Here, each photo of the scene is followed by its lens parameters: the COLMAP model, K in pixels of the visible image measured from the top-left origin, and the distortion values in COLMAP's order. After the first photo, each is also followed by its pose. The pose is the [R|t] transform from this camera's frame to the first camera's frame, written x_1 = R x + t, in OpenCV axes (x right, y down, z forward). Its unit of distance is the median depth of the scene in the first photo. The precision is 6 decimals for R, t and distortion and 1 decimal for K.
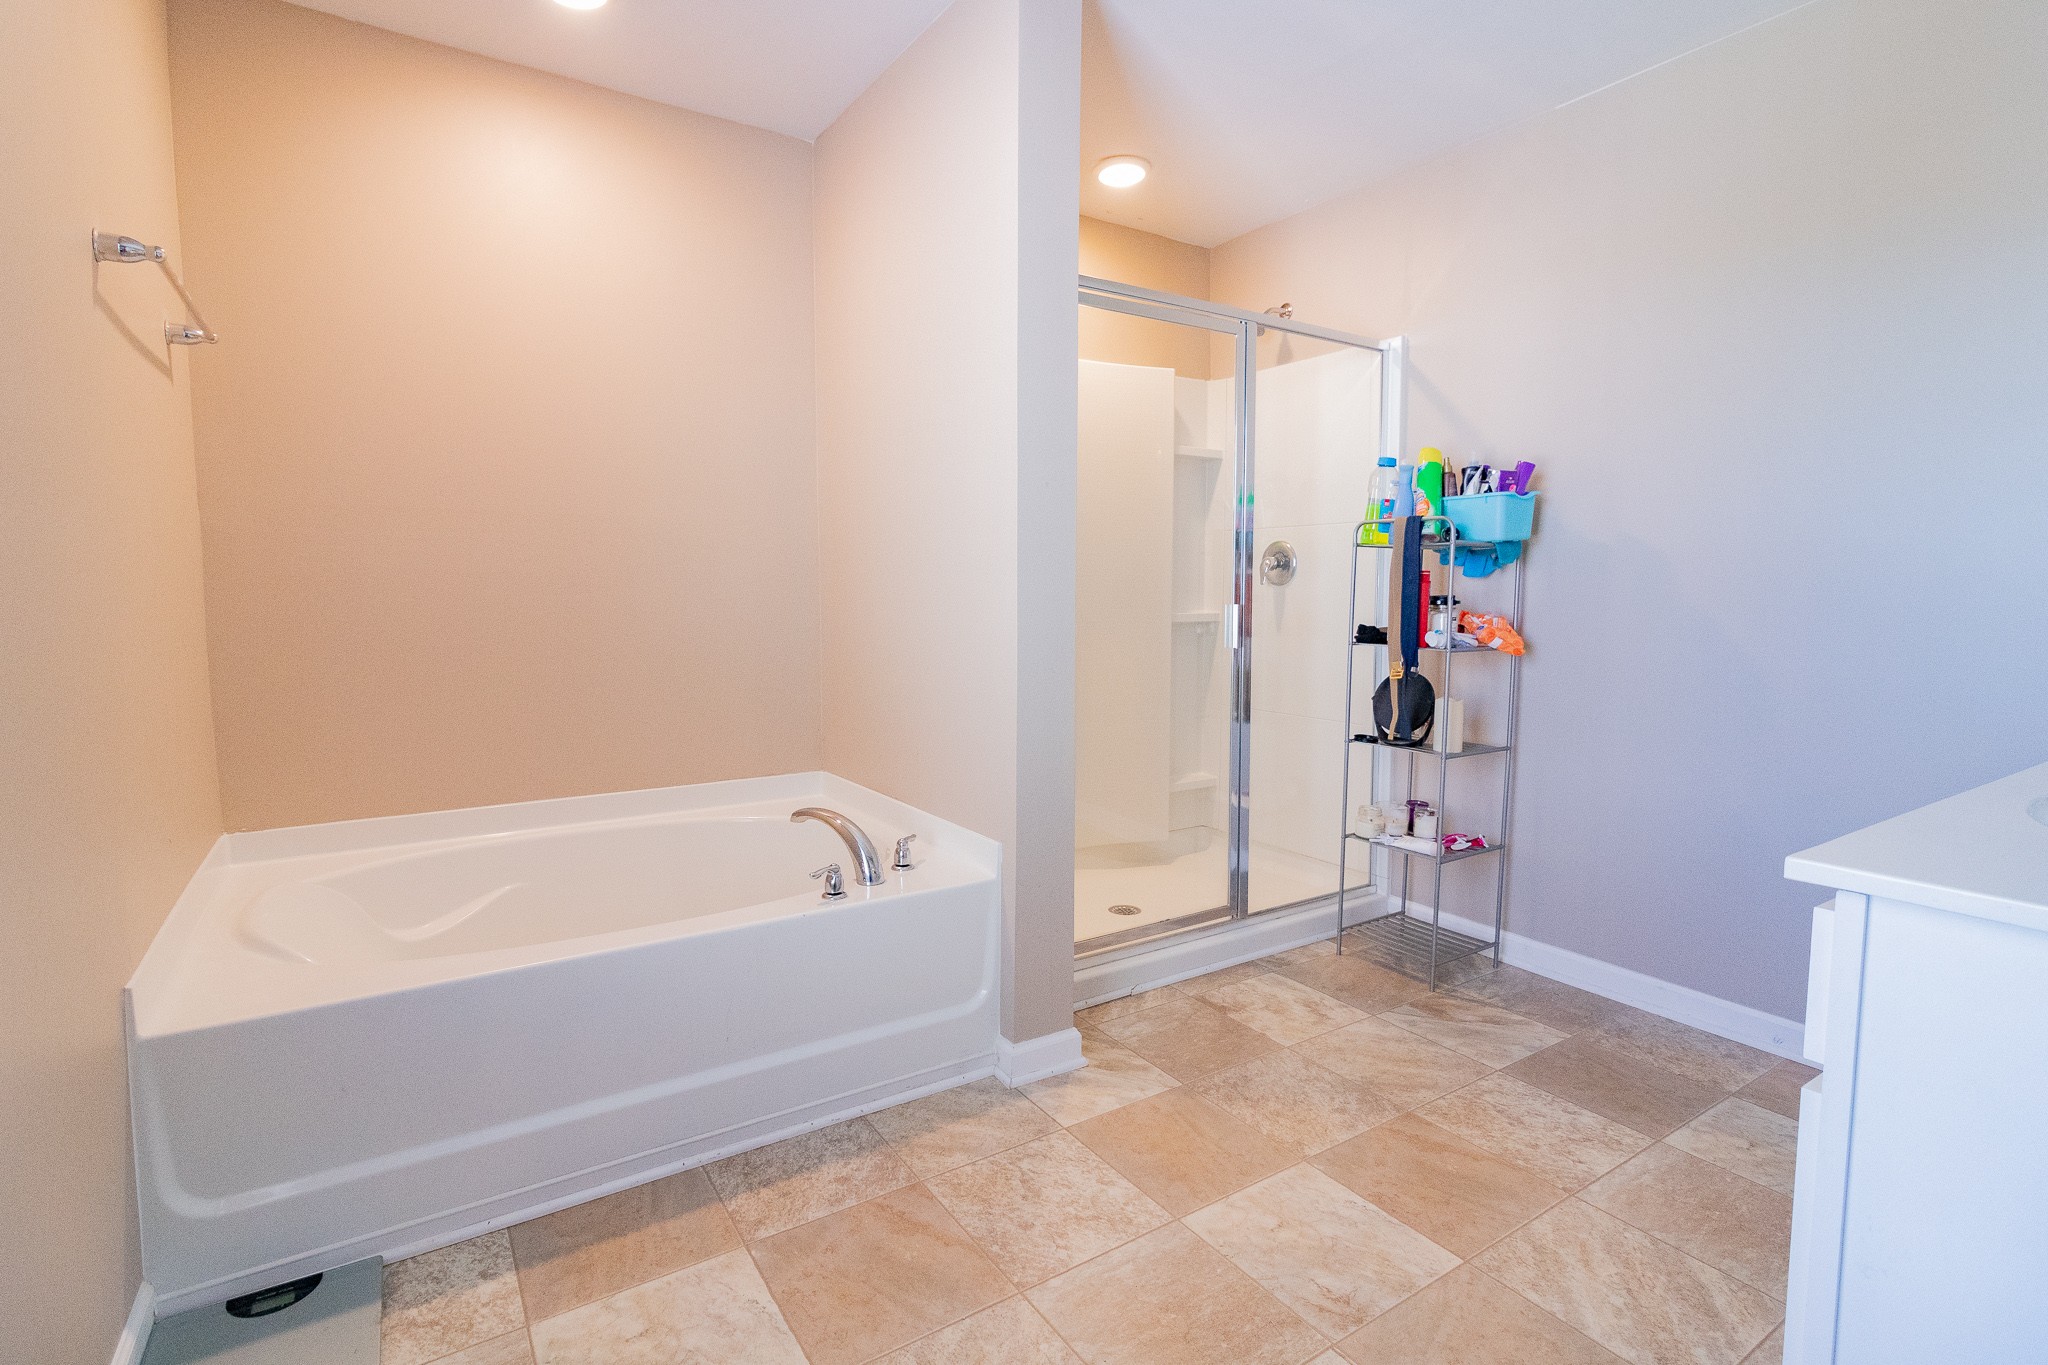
lens RADIAL K [[962.8, 0, 1015.5], [0, 962.8, 667.9], [0, 0, 1]] dist [0.000395, 0.000618]
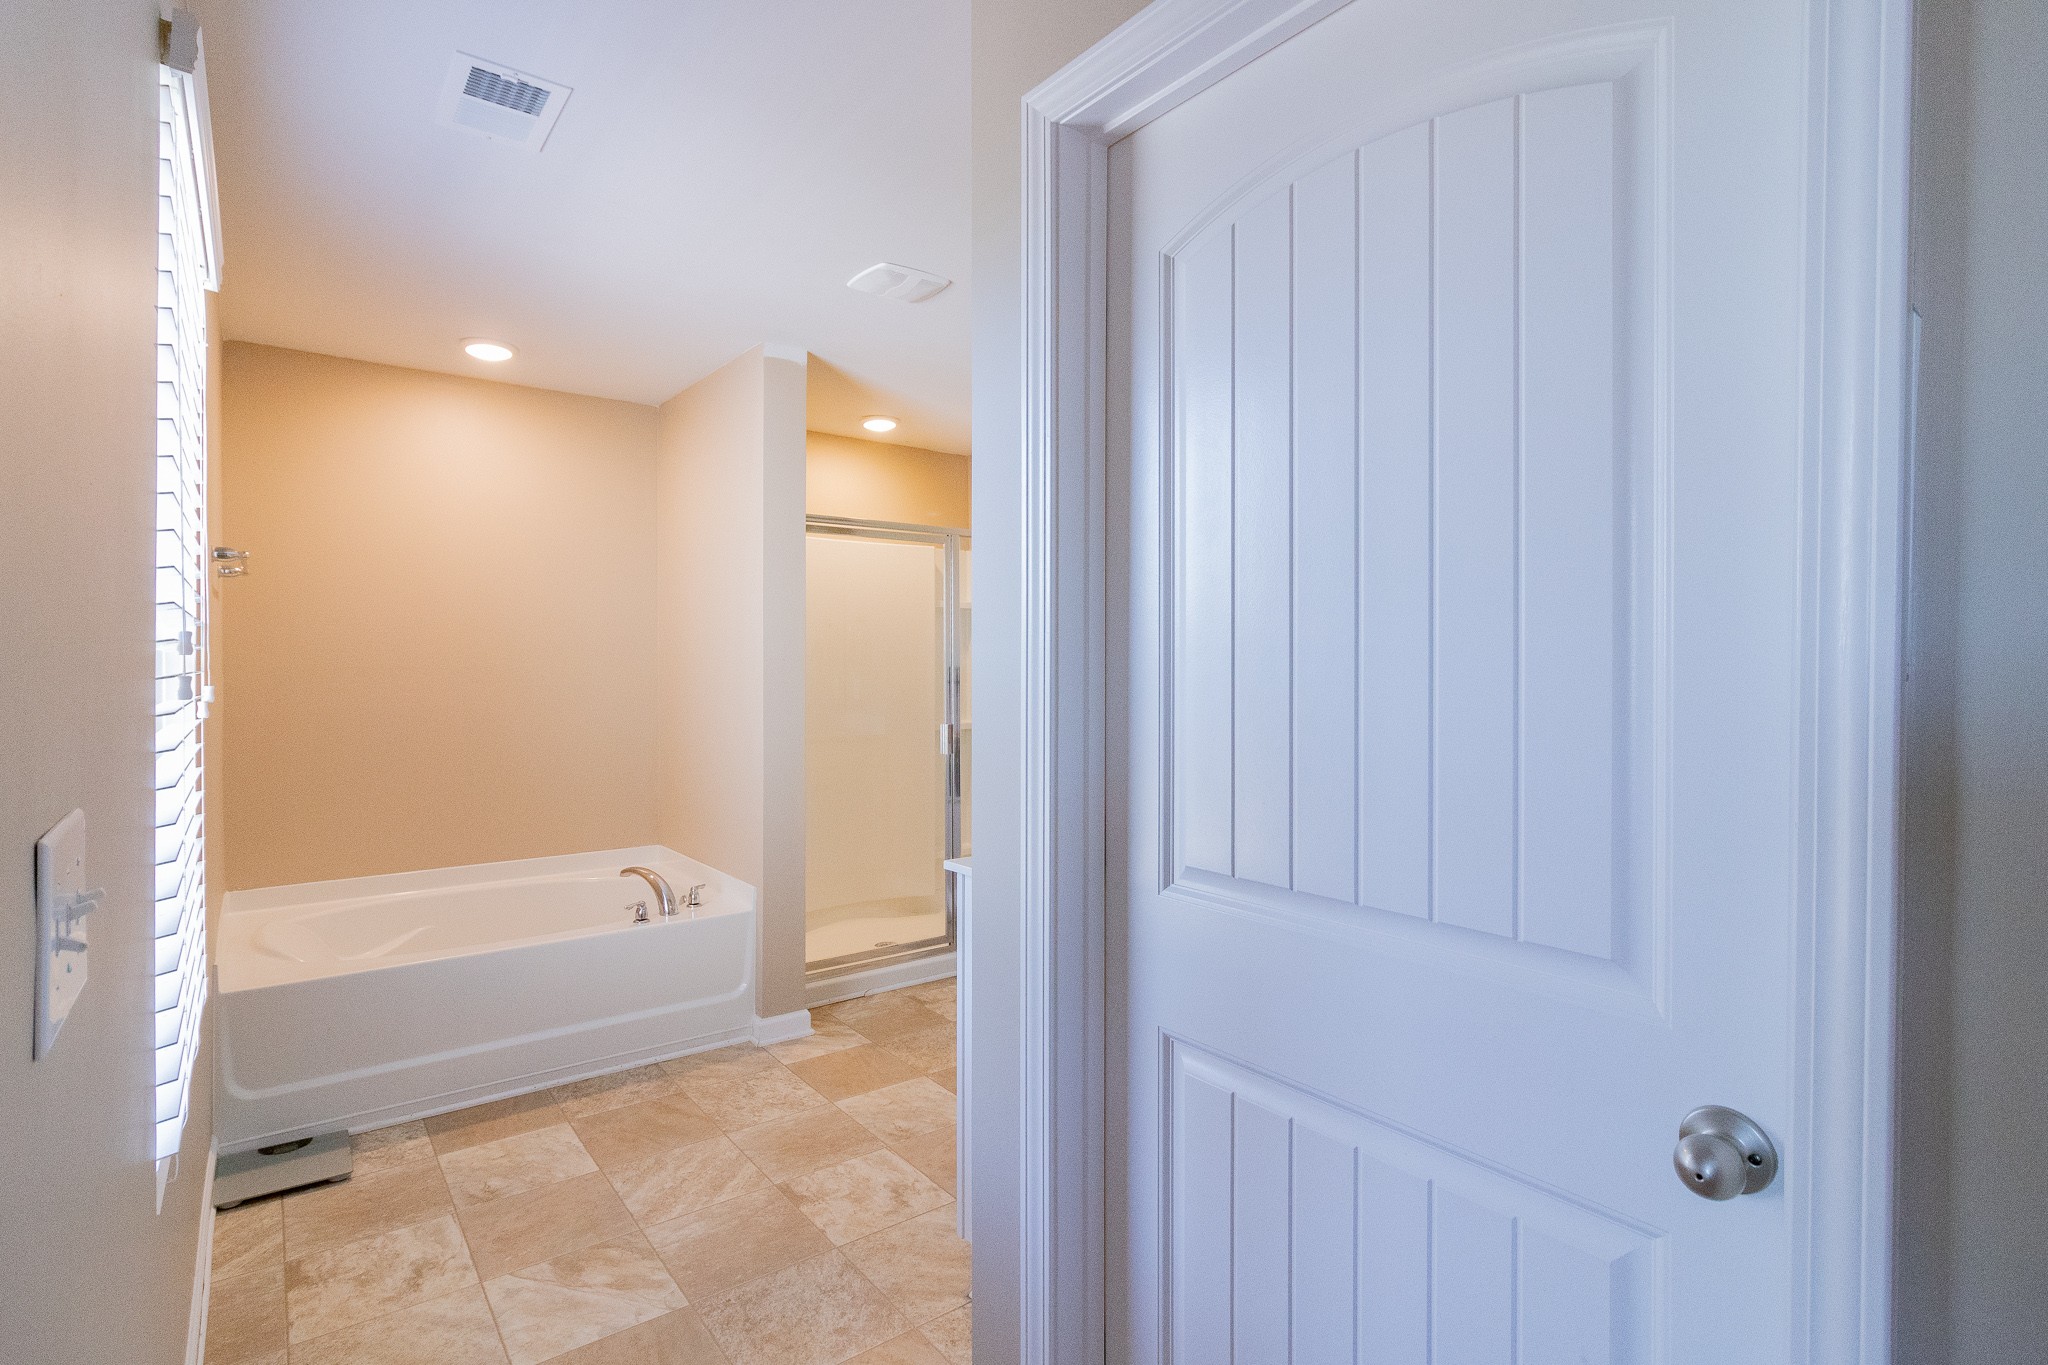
lens RADIAL K [[987.9, 0, 1016.0], [0, 987.9, 668.2], [0, 0, 1]] dist [0.000373, 0.000821]
pose [[0.997439, -0.002844, 0.071469, 0.340968], [0.008396, 0.996957, -0.077505, -0.051071], [-0.071031, 0.077907, 0.994427, -0.755329]]
